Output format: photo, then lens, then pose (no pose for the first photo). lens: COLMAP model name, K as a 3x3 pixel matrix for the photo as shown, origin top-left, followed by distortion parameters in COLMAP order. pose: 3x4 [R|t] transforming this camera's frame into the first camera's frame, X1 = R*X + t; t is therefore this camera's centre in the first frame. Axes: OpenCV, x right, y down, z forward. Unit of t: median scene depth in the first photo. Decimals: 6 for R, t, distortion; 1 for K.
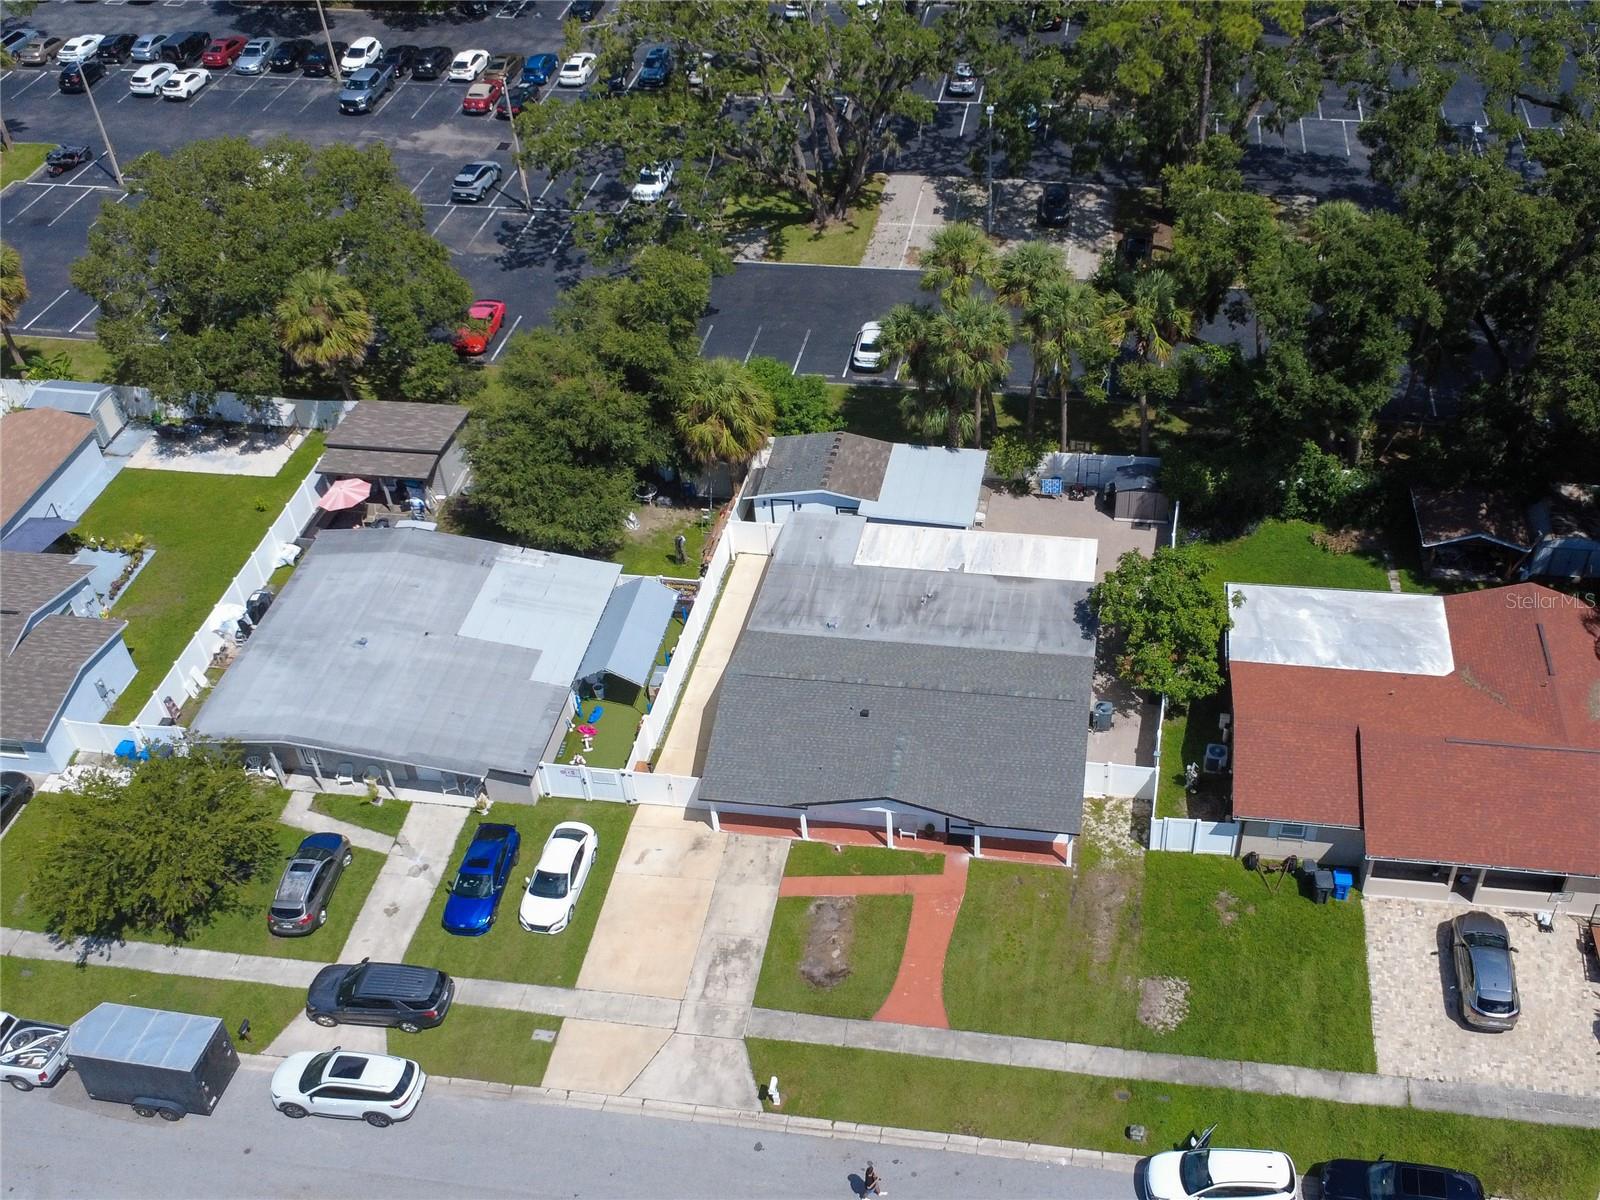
lens RADIAL K [[1608.8, 0, 904.9], [0, 1608.8, 598.6], [0, 0, 1]] dist [0.009104, -0.014508]
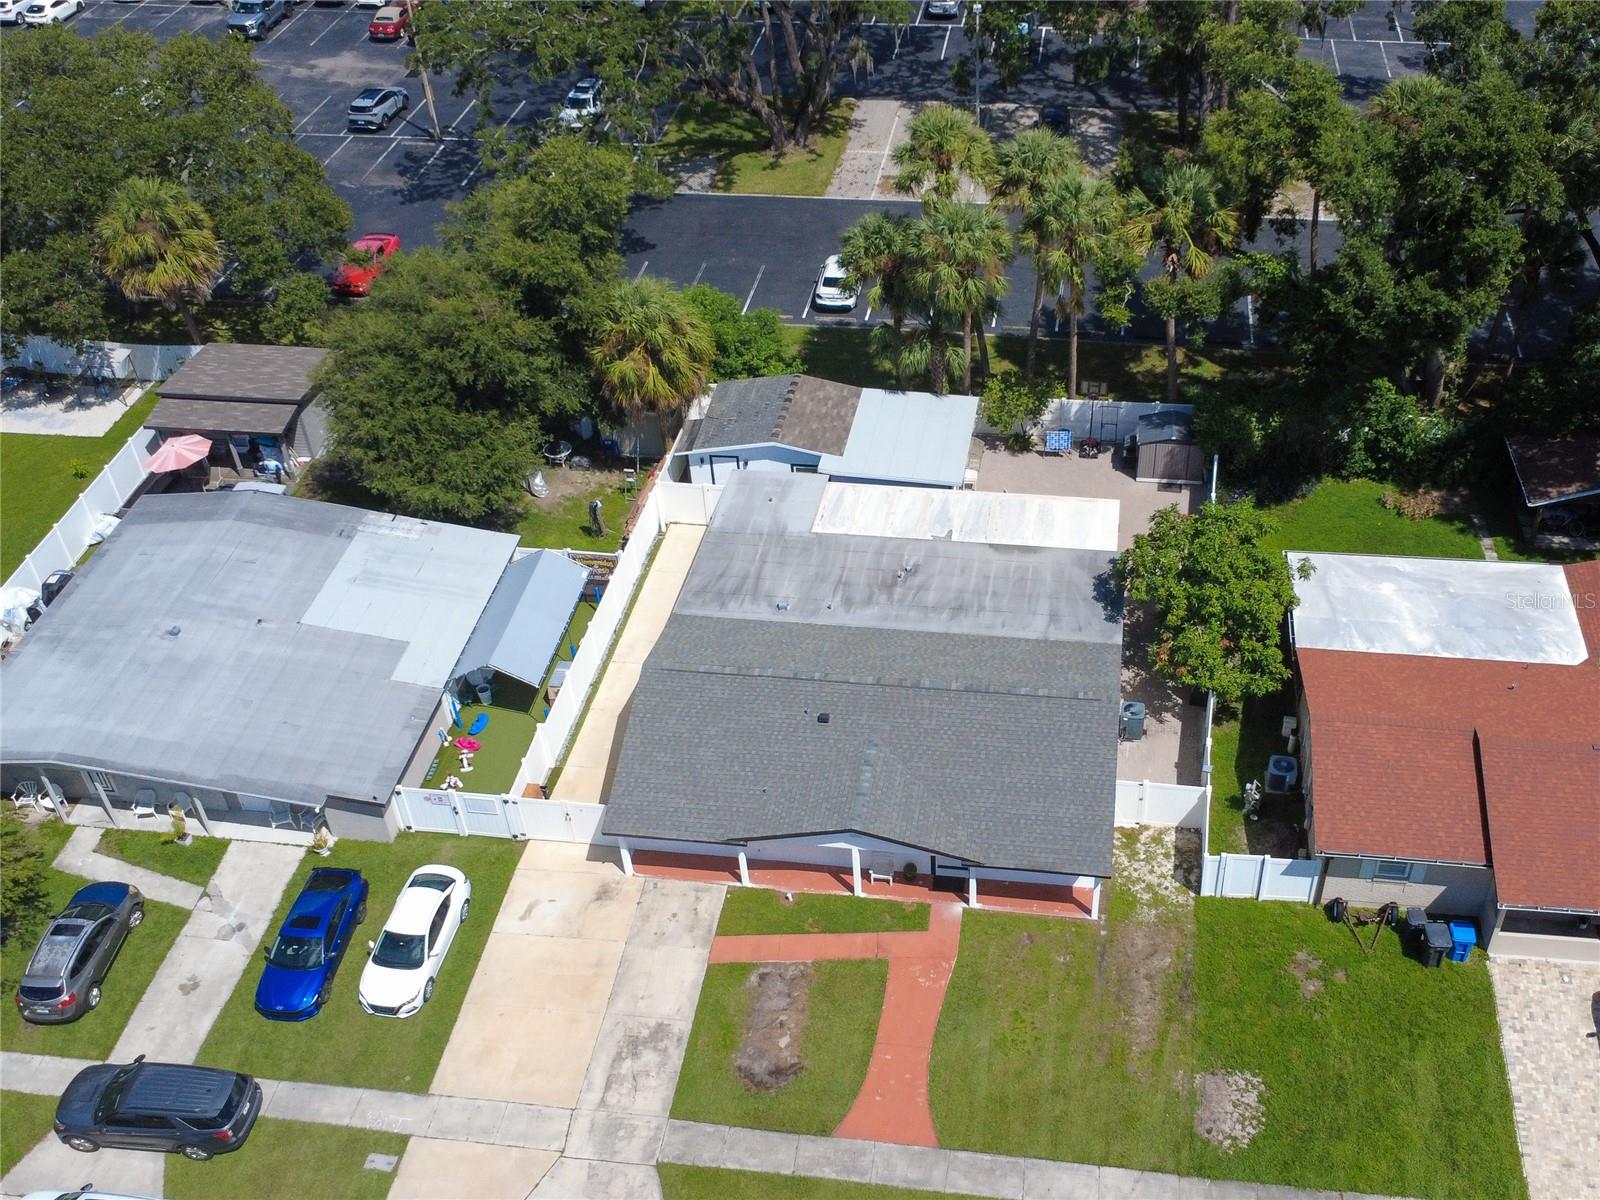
lens RADIAL K [[1608.8, 0, 904.9], [0, 1608.8, 598.6], [0, 0, 1]] dist [0.009104, -0.014508]
pose [[0.999911, -0.006288, 0.011795, 0.004703], [0.006442, 0.999894, -0.013042, 0.024222], [-0.011711, 0.013117, 0.999845, 0.232009]]
